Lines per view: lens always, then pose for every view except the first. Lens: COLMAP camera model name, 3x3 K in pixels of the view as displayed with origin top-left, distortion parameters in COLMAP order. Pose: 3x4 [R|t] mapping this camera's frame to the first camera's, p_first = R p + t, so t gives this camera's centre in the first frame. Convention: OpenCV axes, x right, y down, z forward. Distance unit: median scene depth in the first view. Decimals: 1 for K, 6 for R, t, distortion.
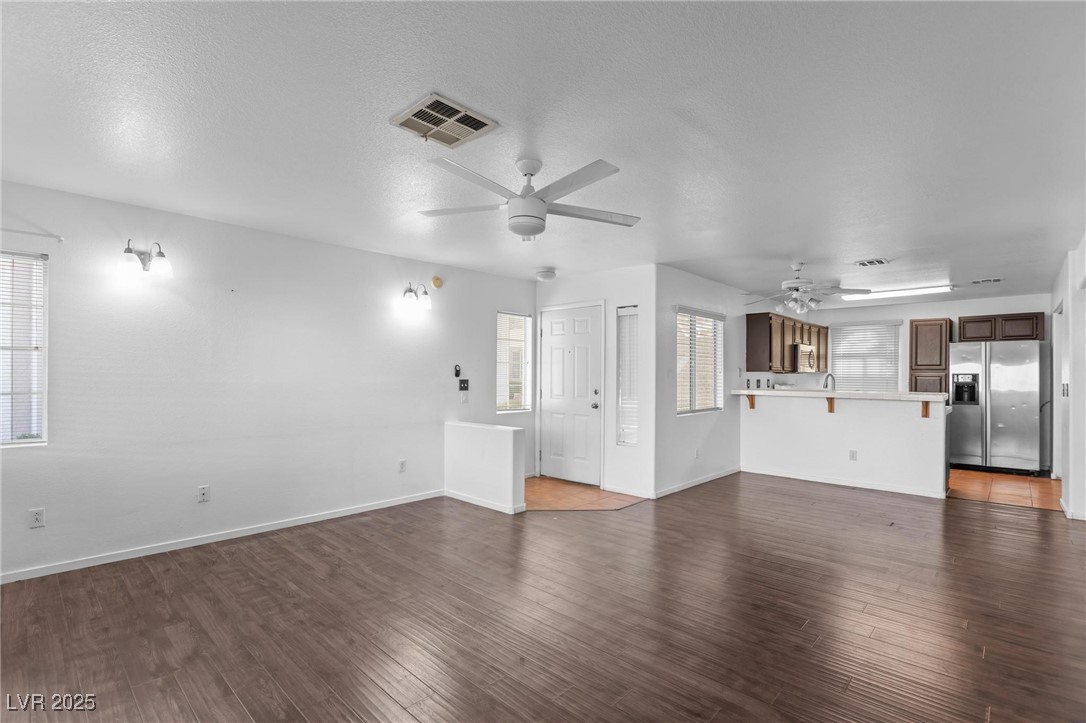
lens RADIAL K [[502.1, 0, 536.1], [0, 502.1, 380.3], [0, 0, 1]] dist [-0.007199, -0.000244]
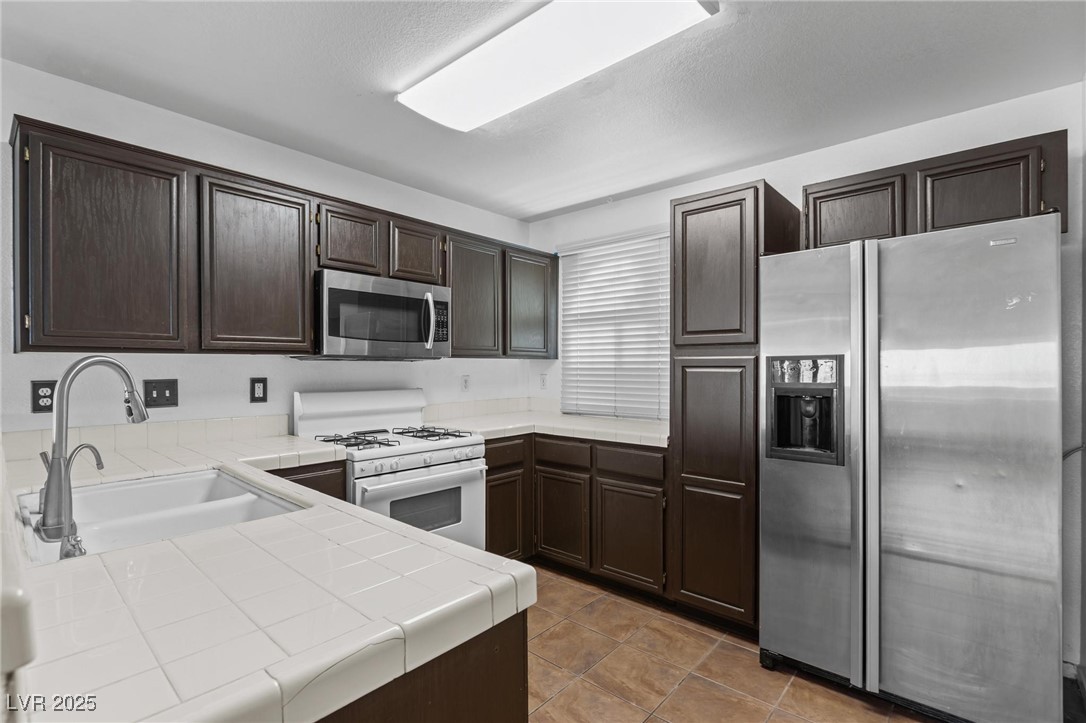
lens RADIAL K [[502.1, 0, 536.6], [0, 502.1, 378.6], [0, 0, 1]] dist [-0.007199, -0.000244]
pose [[0.998942, -0.006508, 0.045533, 0.672927], [0.005980, 0.999913, 0.011725, -0.004300], [-0.045605, -0.011440, 0.998894, 0.694970]]
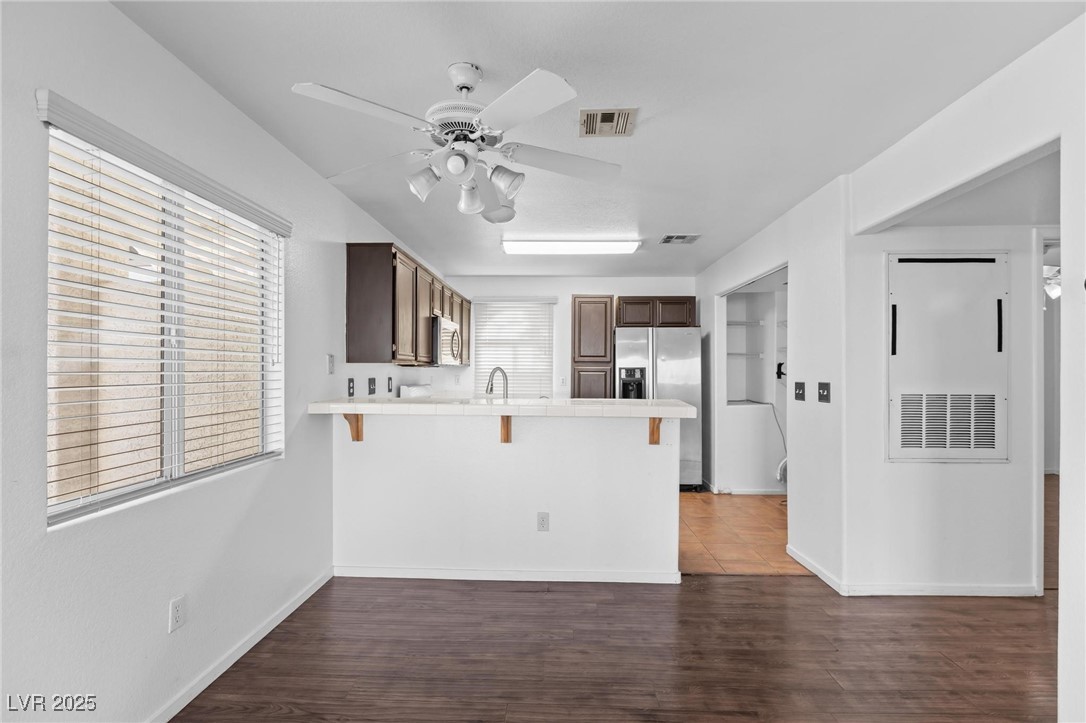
lens RADIAL K [[502.1, 0, 542.6], [0, 502.1, 365.7], [0, 0, 1]] dist [-0.007199, -0.000244]
pose [[0.745814, 0.005095, 0.666134, 0.231802], [0.005870, 0.999882, -0.014220, -0.006096], [-0.666128, 0.014516, 0.745696, 0.501009]]
